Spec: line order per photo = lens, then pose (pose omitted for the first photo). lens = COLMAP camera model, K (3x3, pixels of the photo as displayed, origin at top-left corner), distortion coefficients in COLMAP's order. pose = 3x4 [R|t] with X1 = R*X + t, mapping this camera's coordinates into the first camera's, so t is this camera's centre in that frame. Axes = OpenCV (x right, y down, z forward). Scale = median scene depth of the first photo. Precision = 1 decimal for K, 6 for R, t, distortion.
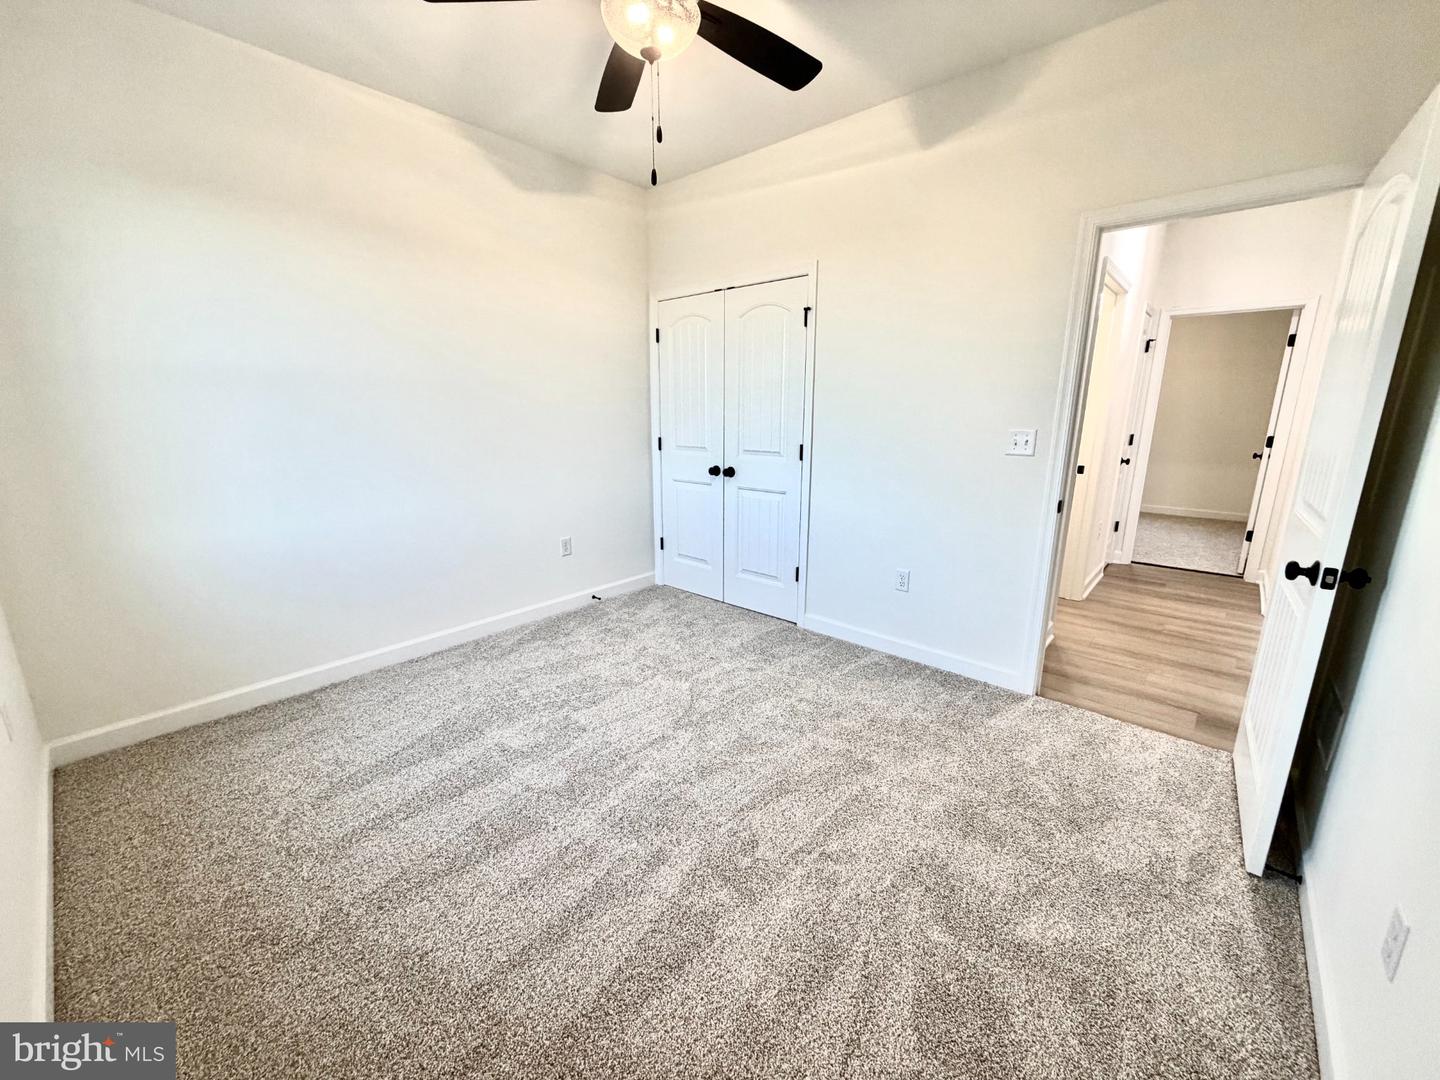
lens RADIAL K [[573.6, 0, 715.7], [0, 573.6, 539.2], [0, 0, 1]] dist [0.003270, -0.000026]
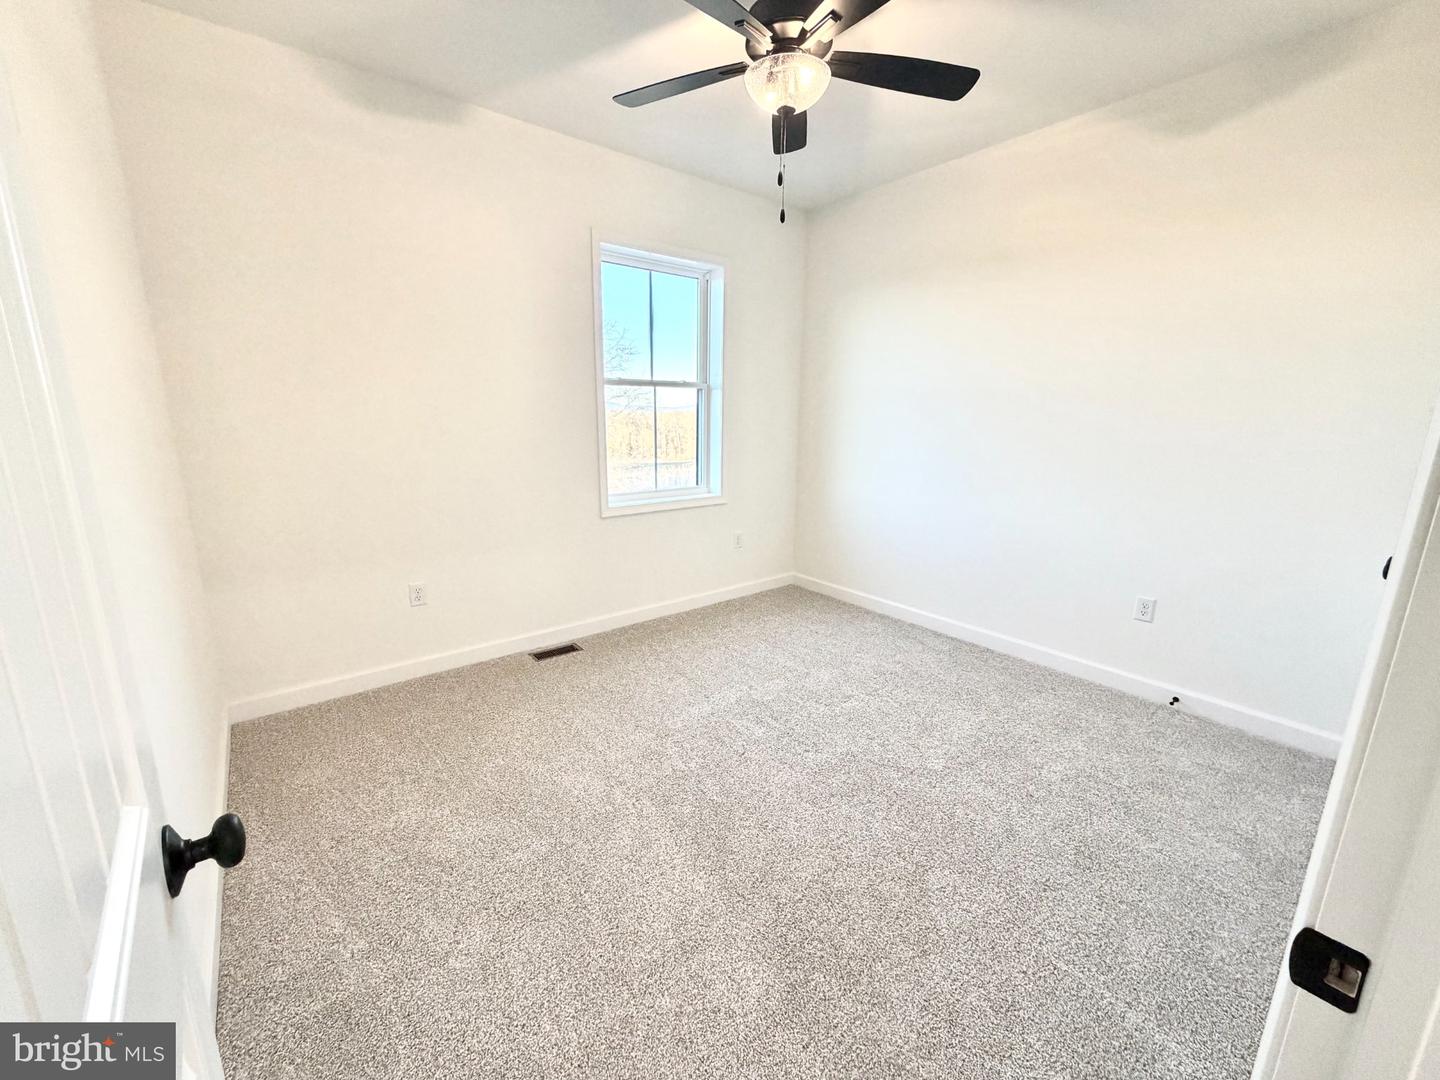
lens RADIAL K [[606.3, 0, 720.0], [0, 606.3, 540.0], [0, 0, 1]] dist [0.001256, 0.000049]
pose [[-0.150777, 0.224823, -0.962663, 0.678684], [-0.227772, 0.939695, 0.255134, -0.178825], [0.961970, 0.257736, -0.090476, 0.638905]]
